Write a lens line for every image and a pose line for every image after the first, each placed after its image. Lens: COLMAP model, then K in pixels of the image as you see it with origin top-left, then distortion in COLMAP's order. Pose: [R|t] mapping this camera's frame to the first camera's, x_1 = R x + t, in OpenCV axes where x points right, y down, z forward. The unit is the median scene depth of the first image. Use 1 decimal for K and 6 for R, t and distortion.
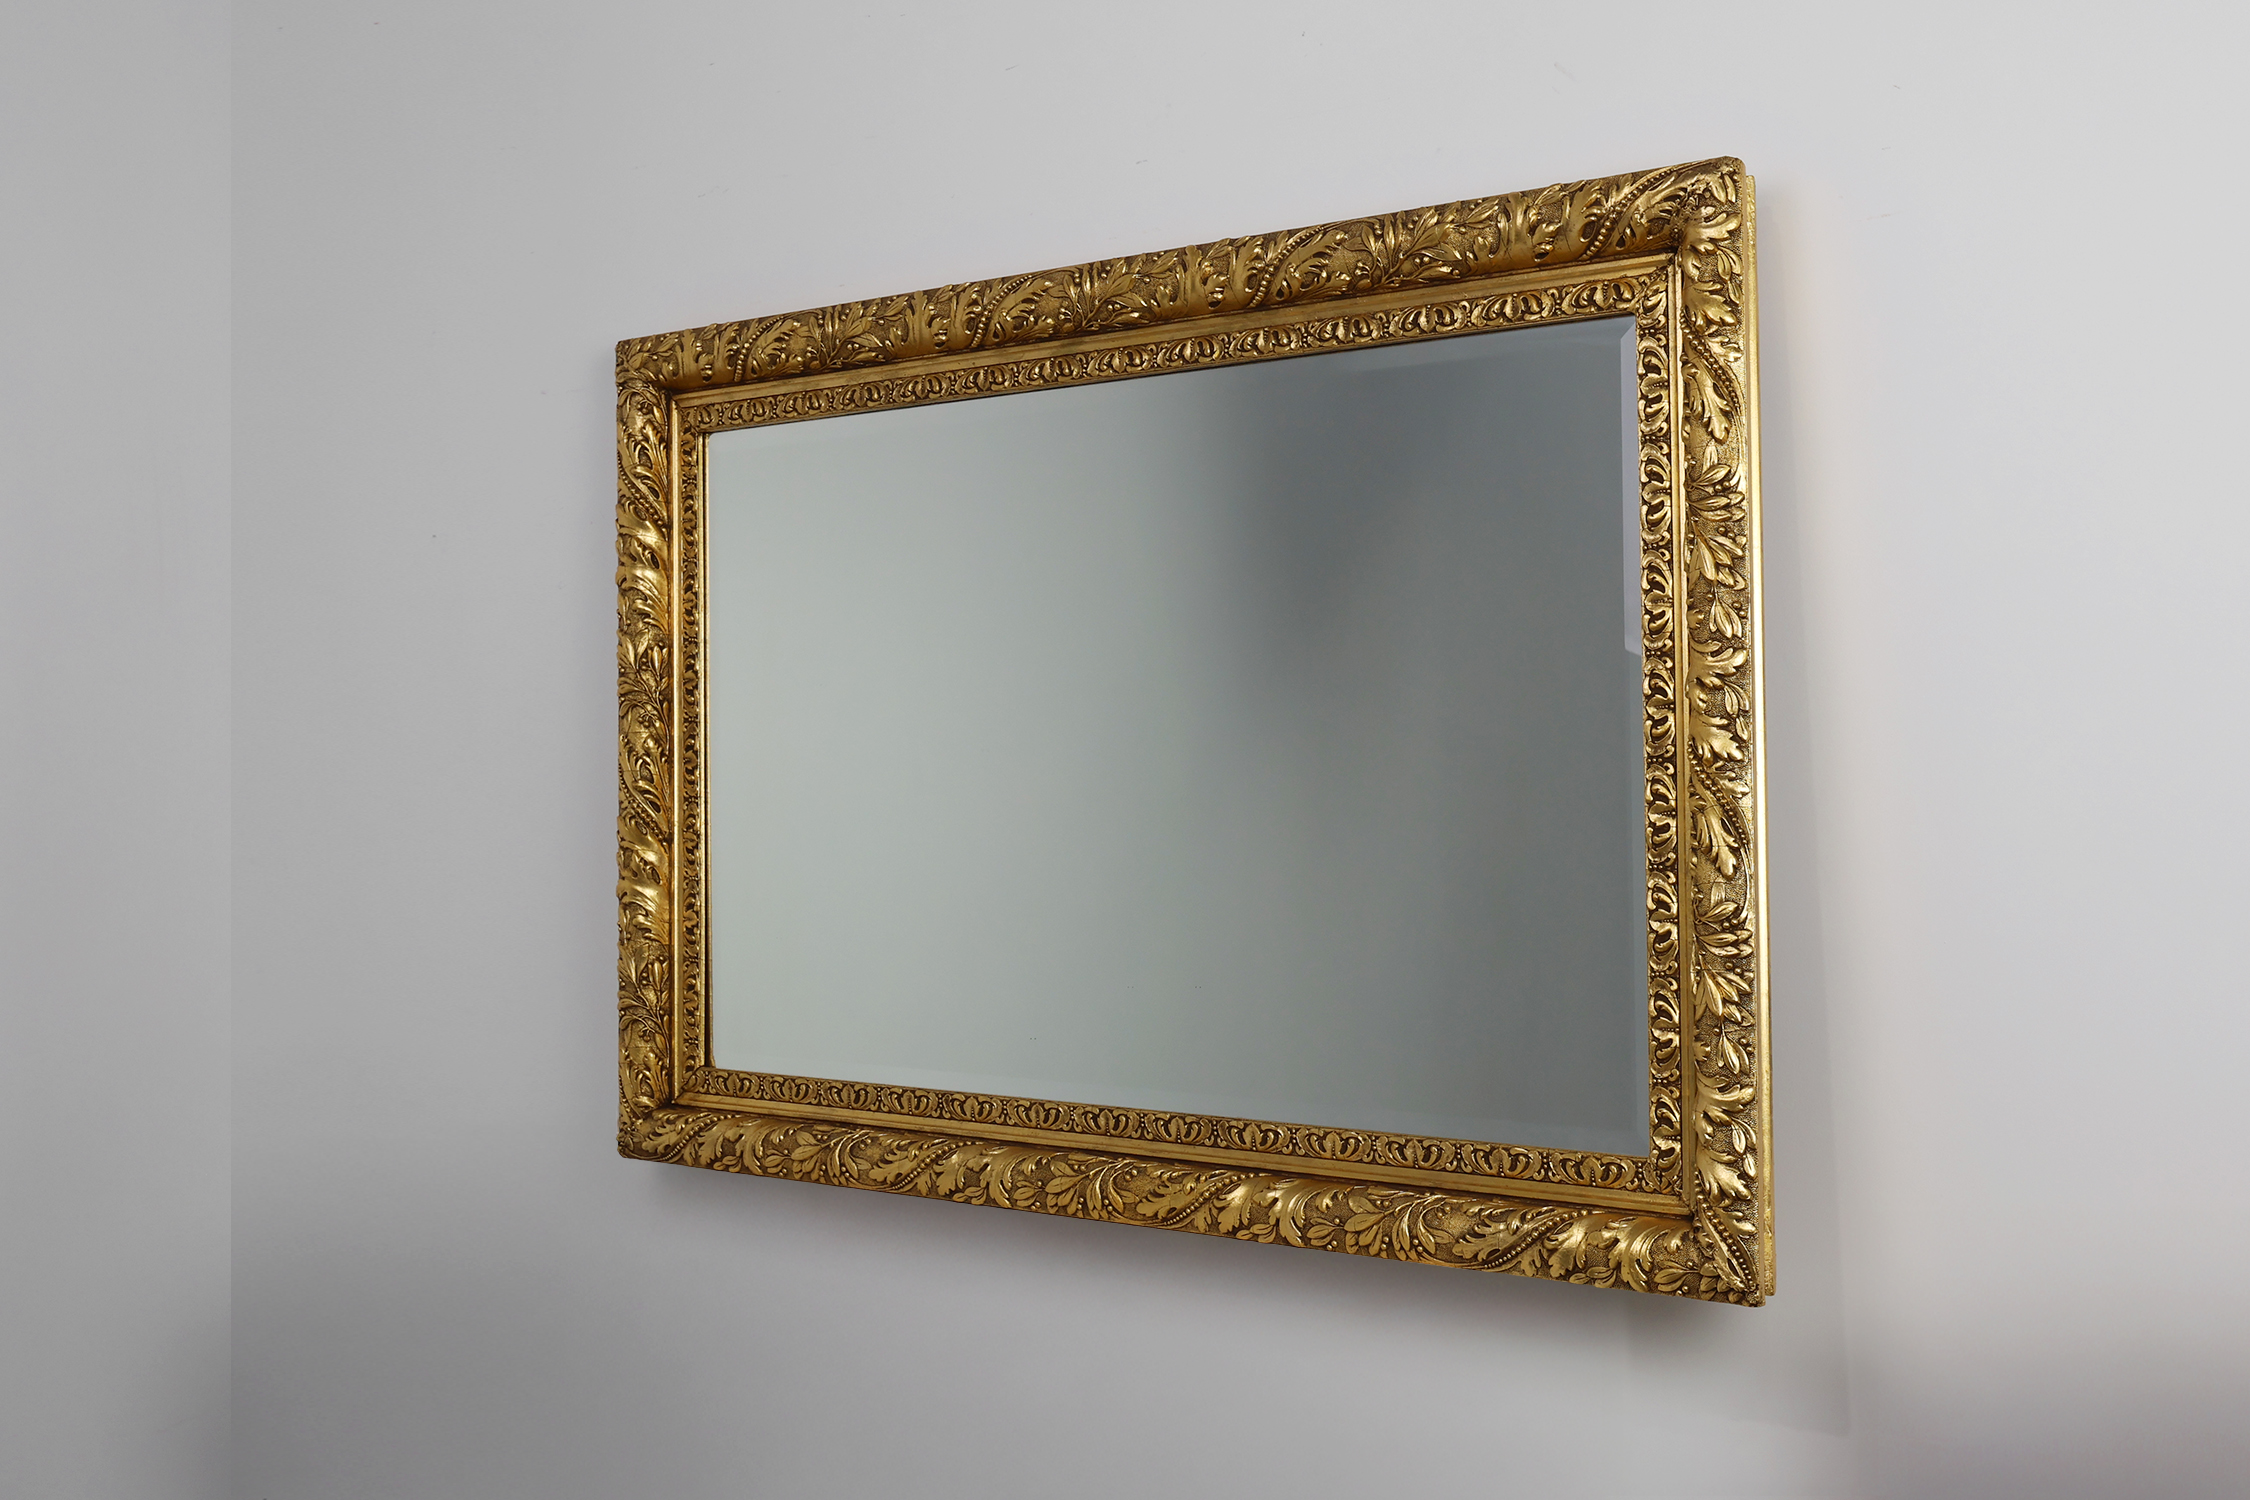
lens RADIAL K [[2629.5, 0, 1164.0], [0, 2629.5, 667.3], [0, 0, 1]] dist [0.015631, -0.029861]
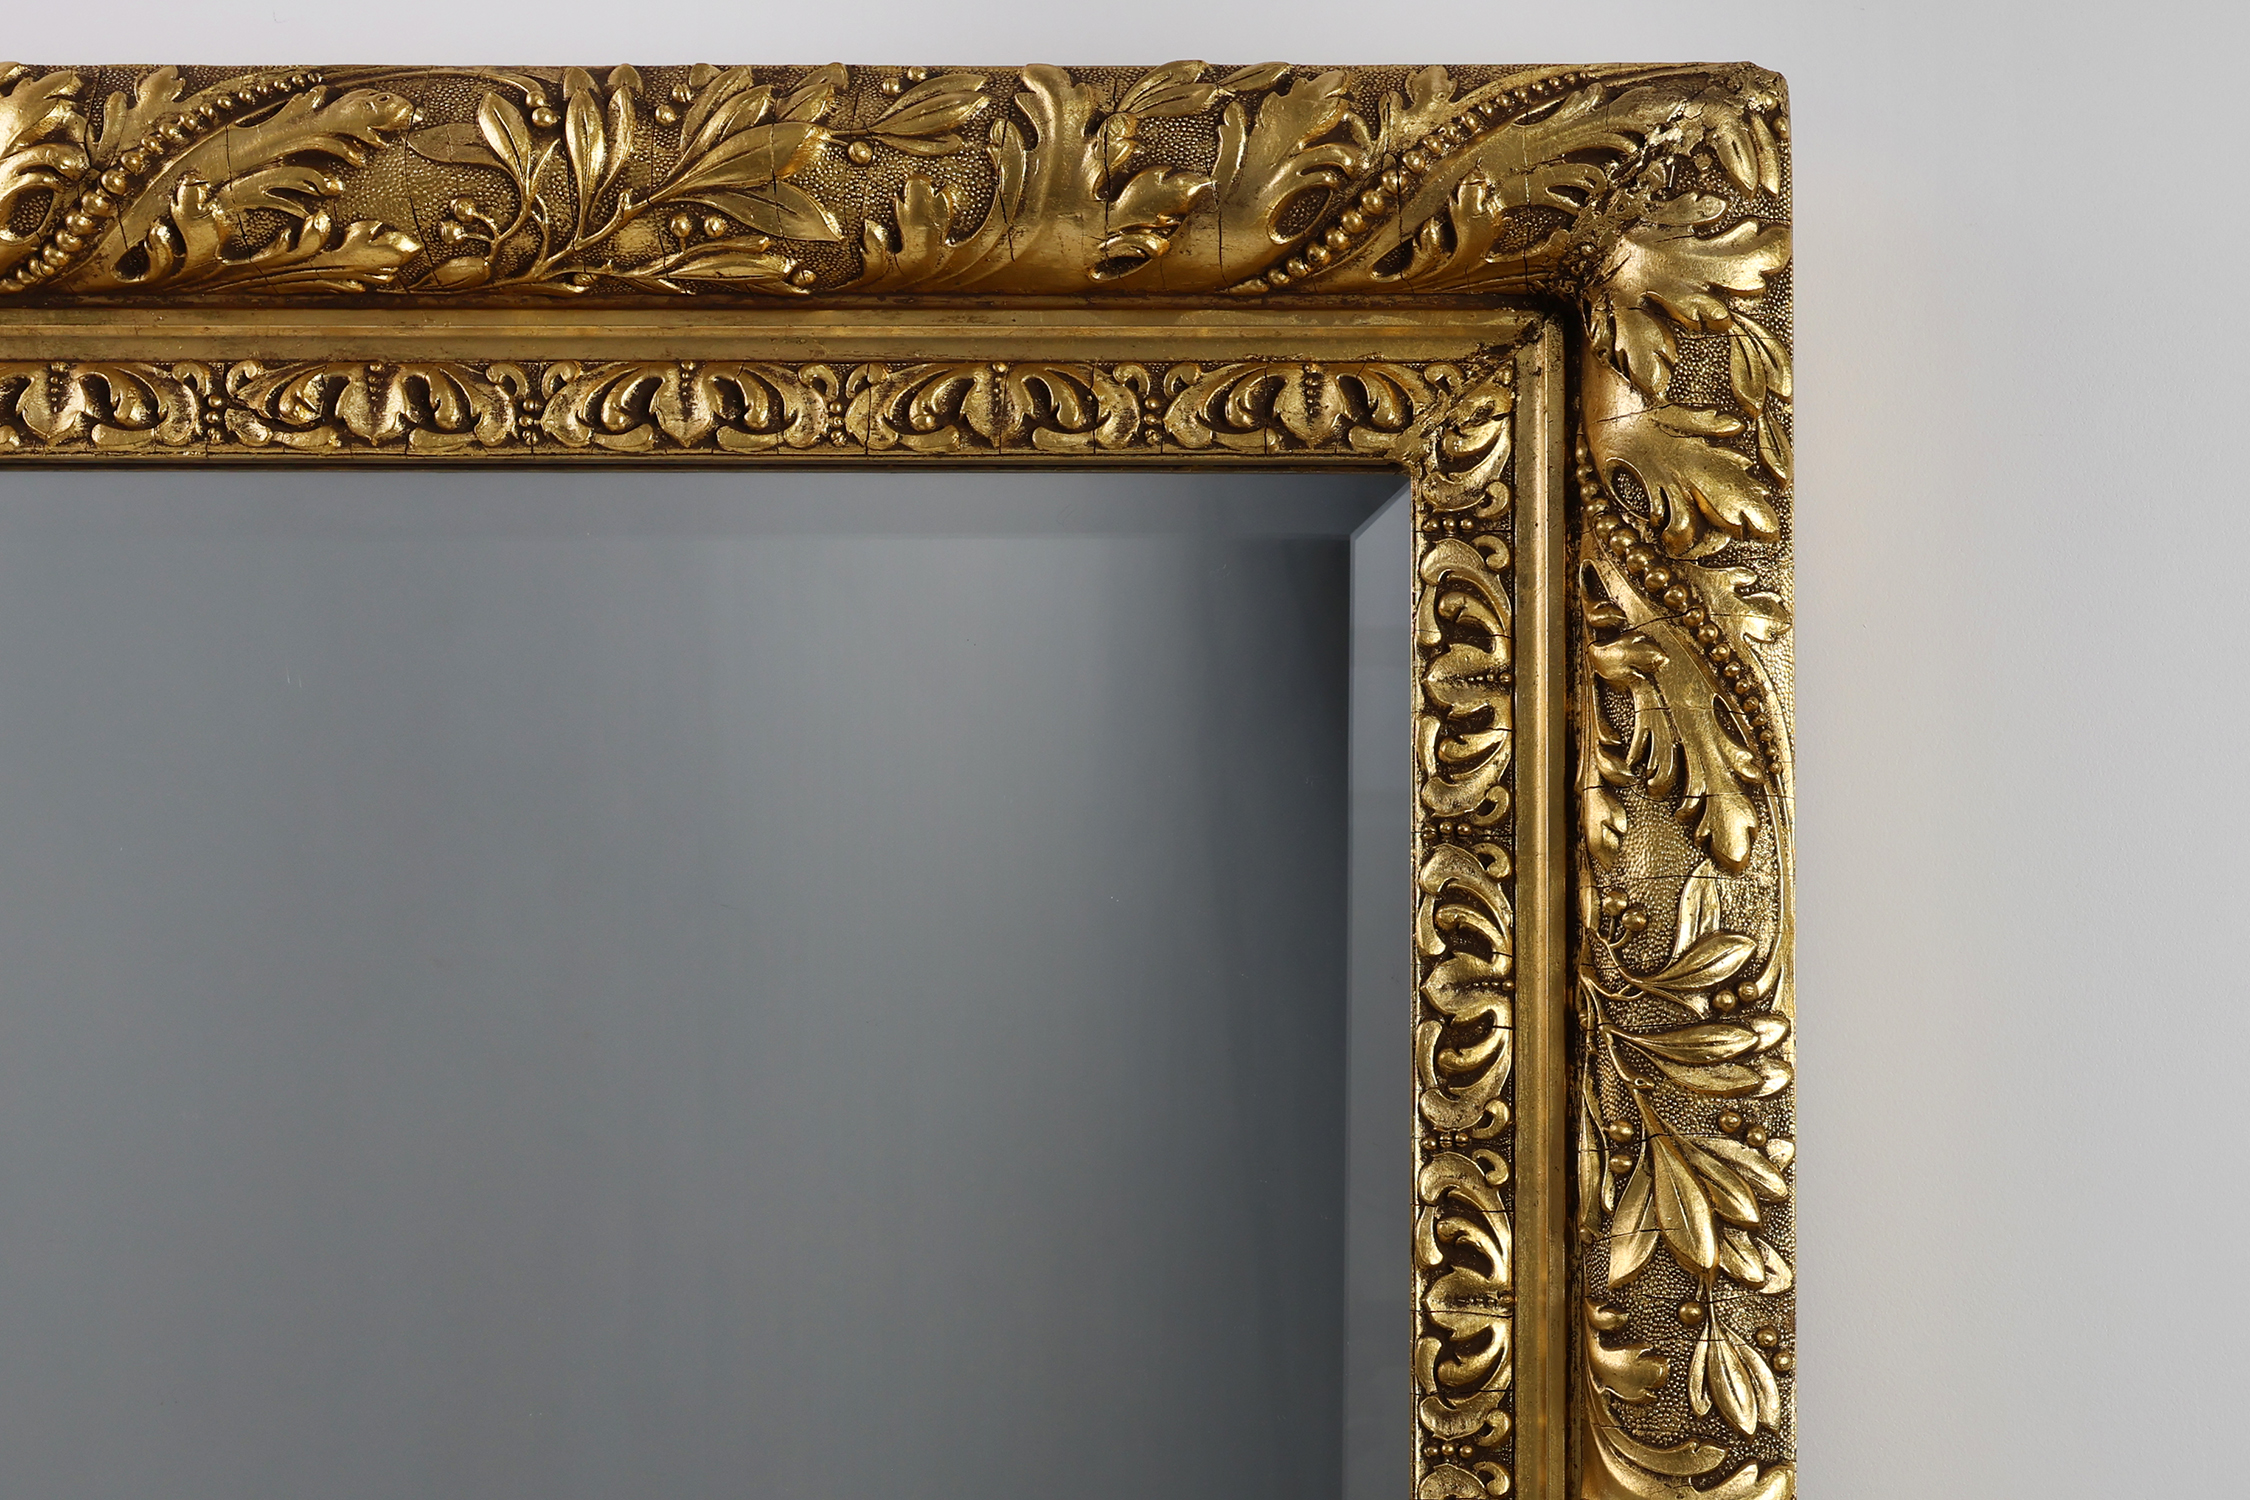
lens RADIAL K [[2629.5, 0, 1164.0], [0, 2629.5, 667.3], [0, 0, 1]] dist [0.015631, -0.029861]
pose [[0.762693, 0.038897, 0.645591, -0.071017], [-0.023925, 0.999203, -0.031937, -0.096692], [-0.646319, 0.008913, 0.763016, 0.759777]]
